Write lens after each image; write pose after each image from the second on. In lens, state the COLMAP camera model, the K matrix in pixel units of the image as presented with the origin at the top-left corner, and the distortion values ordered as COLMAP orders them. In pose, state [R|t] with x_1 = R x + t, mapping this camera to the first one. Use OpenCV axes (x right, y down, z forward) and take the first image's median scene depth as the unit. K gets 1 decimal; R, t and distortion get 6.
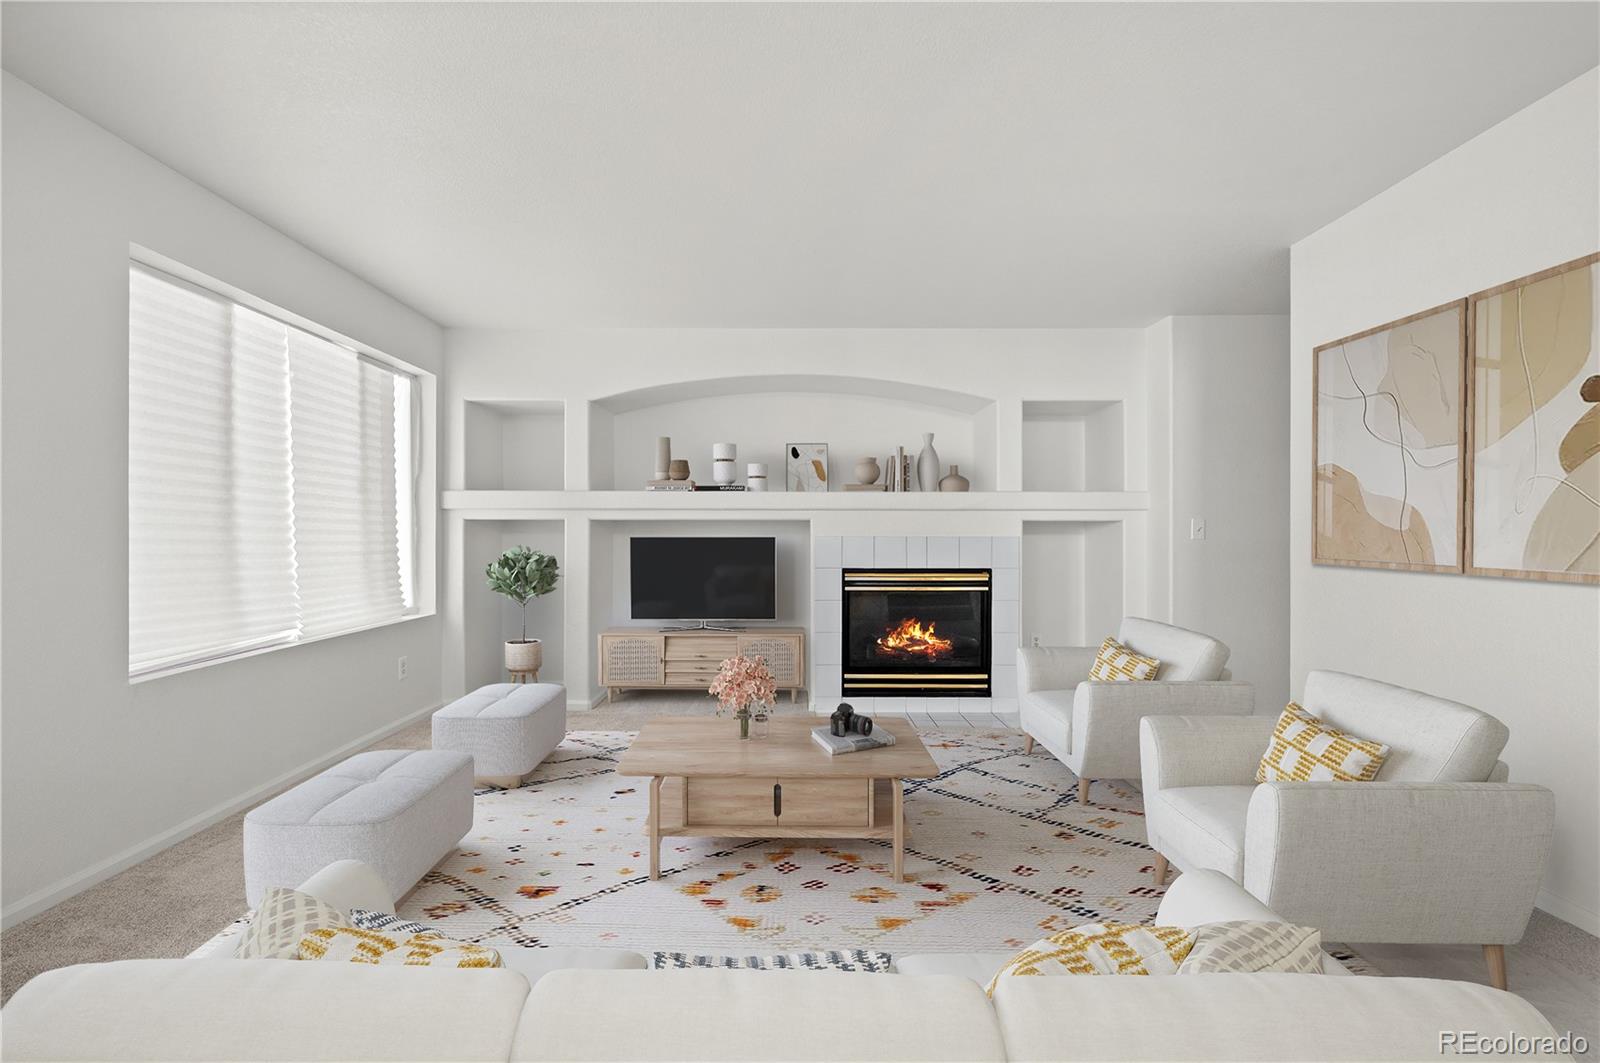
lens RADIAL K [[742.7, 0, 741.4], [0, 742.7, 542.7], [0, 0, 1]] dist [-0.005170, -0.001480]
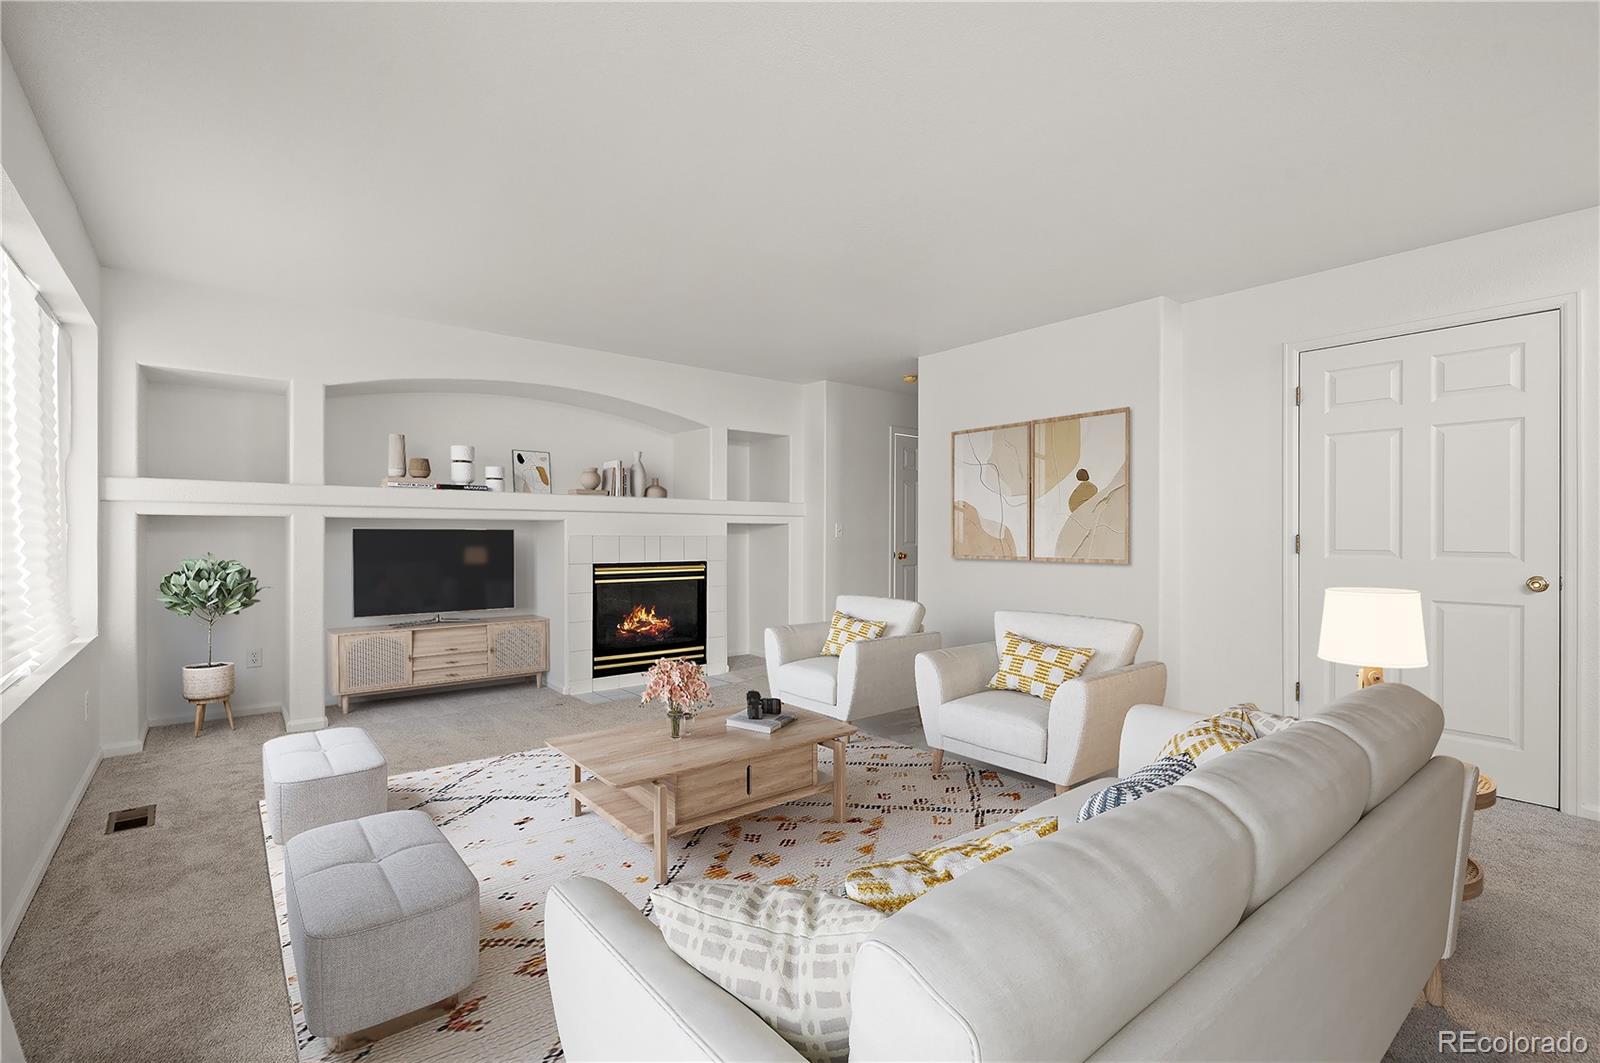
lens RADIAL K [[742.7, 0, 784.8], [0, 742.7, 536.8], [0, 0, 1]] dist [-0.005170, -0.001480]
pose [[0.808548, 0.001714, 0.588428, -0.288164], [-0.002574, 0.999996, 0.000623, -0.008078], [-0.588425, -0.002018, 0.808549, -0.090536]]
